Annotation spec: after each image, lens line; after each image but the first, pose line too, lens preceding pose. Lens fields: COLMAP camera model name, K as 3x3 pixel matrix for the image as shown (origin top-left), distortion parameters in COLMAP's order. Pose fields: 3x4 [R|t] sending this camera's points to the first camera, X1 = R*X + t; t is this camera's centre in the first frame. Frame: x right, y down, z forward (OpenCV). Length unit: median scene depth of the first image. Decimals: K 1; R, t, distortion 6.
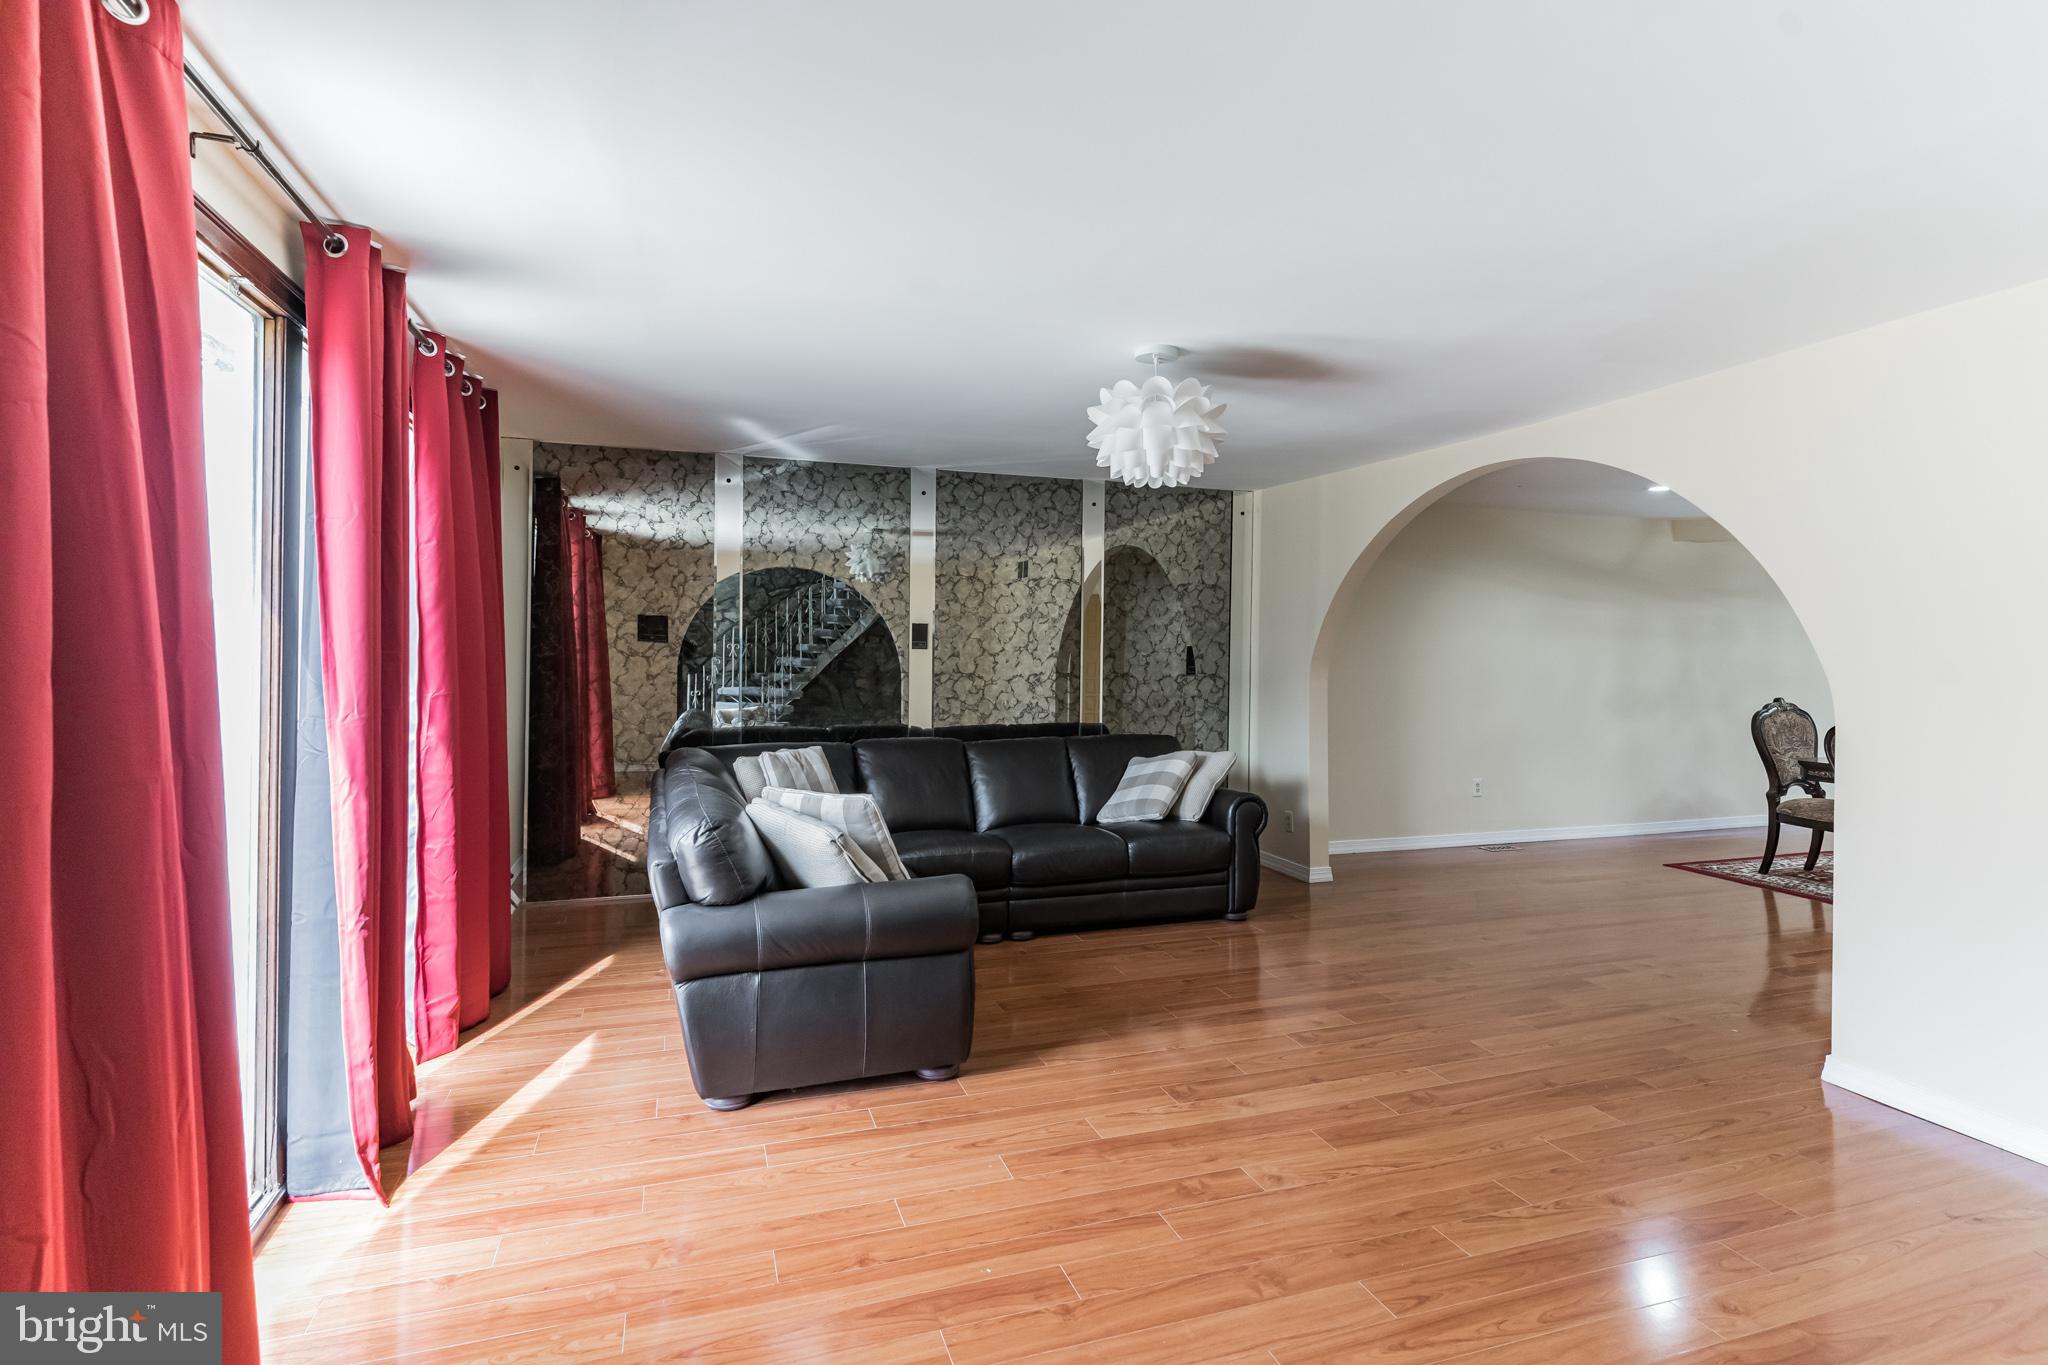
lens RADIAL K [[1010.4, 0, 1028.3], [0, 1010.4, 678.9], [0, 0, 1]] dist [0.003504, 0.001445]
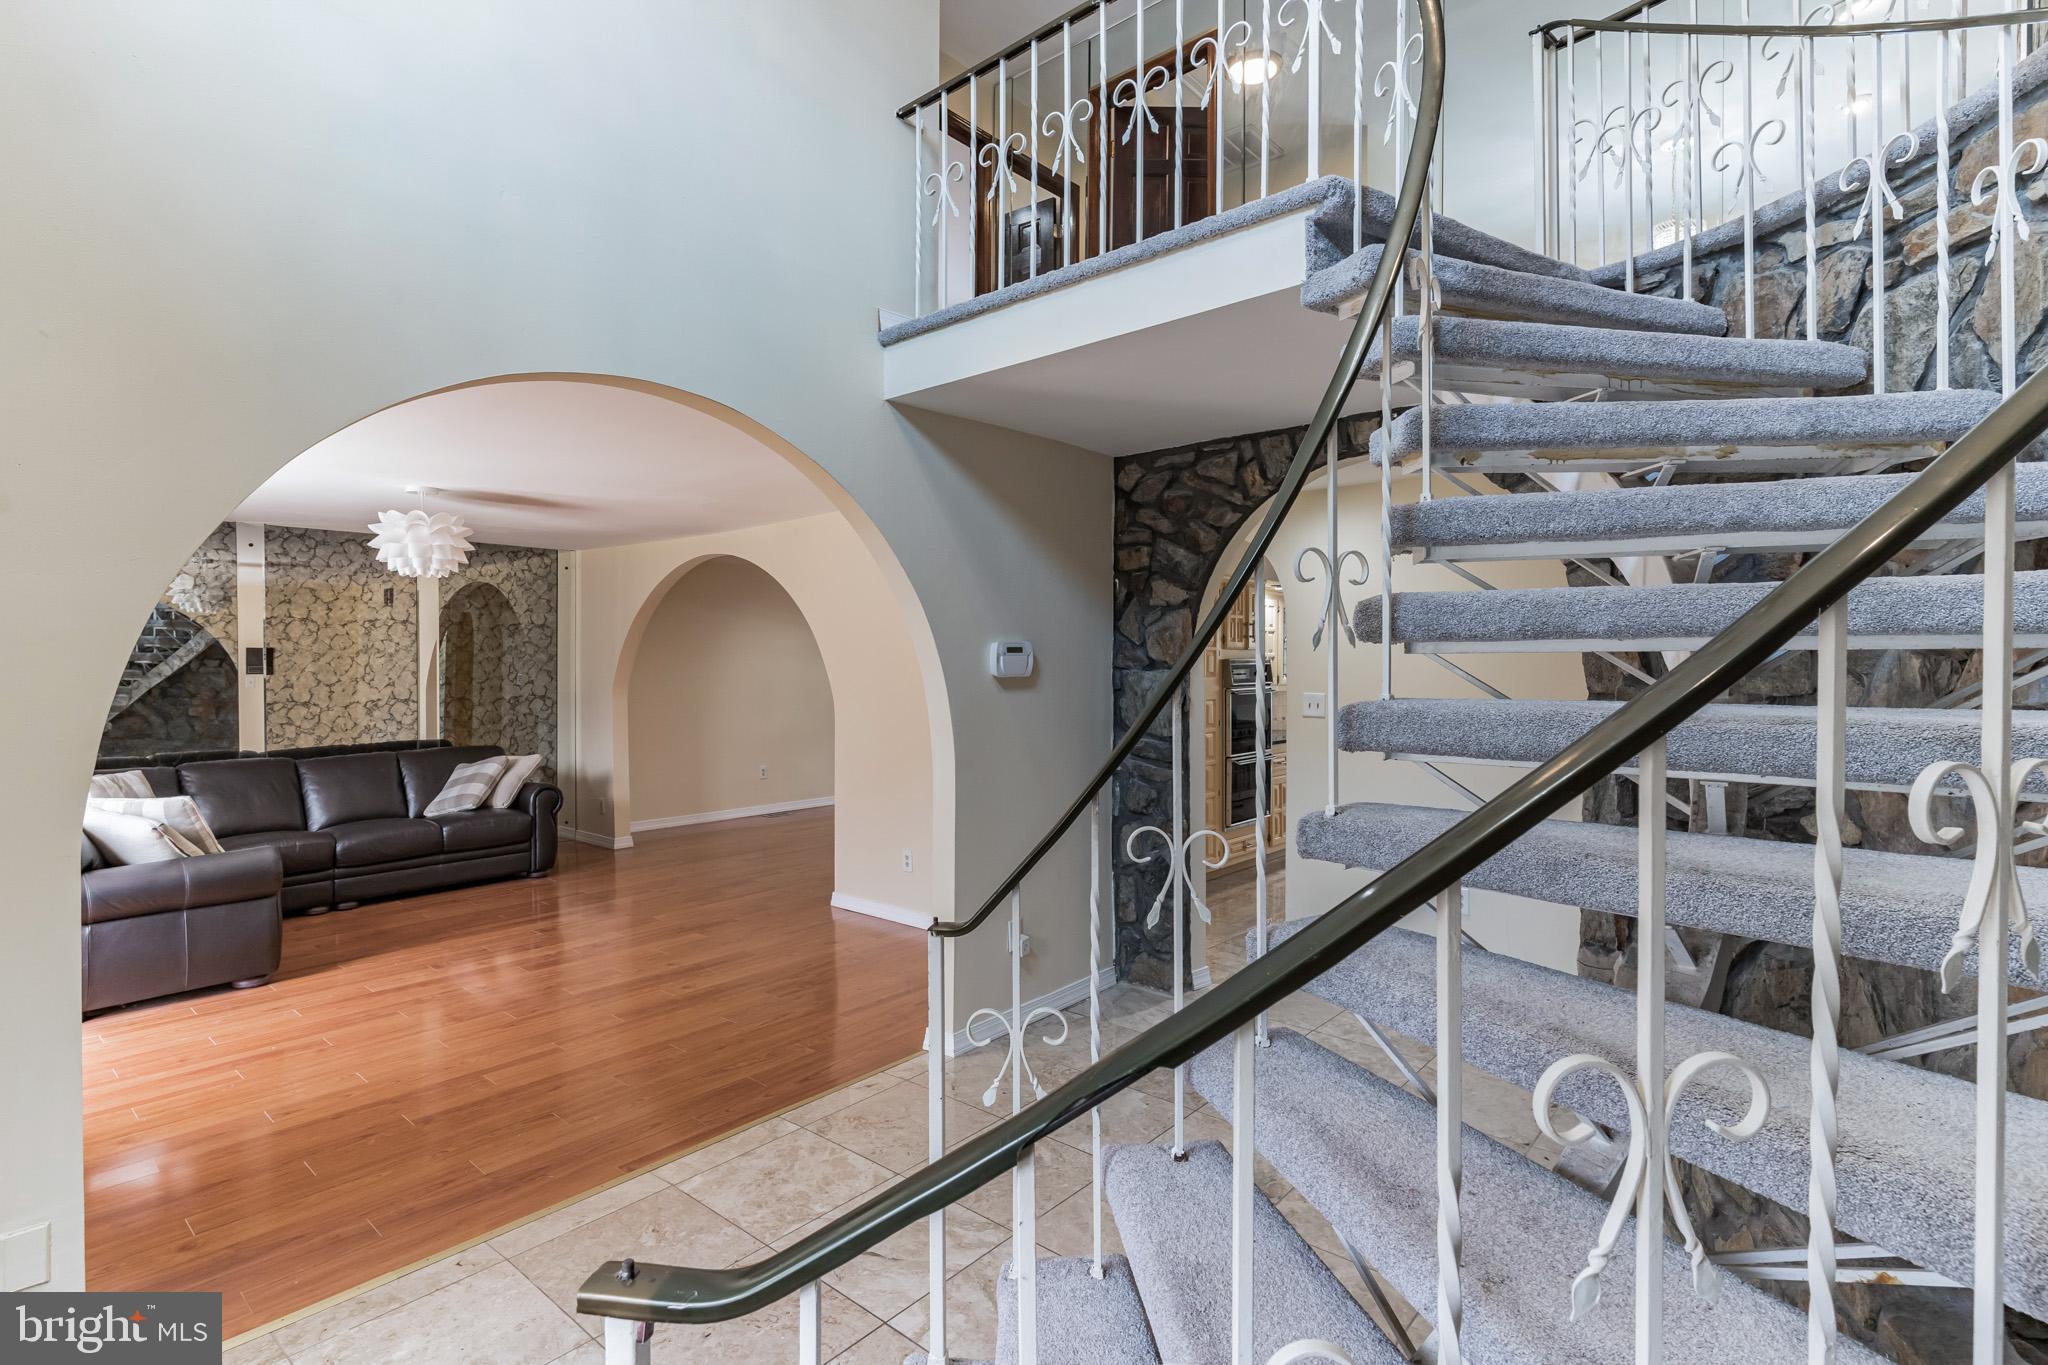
lens RADIAL K [[1010.4, 0, 1008.7], [0, 1010.4, 684.2], [0, 0, 1]] dist [0.003504, 0.001445]
pose [[0.872894, -0.024001, 0.487319, 0.087213], [0.026421, 0.999649, 0.001908, -0.007135], [-0.487194, 0.011210, 0.873222, -0.438389]]
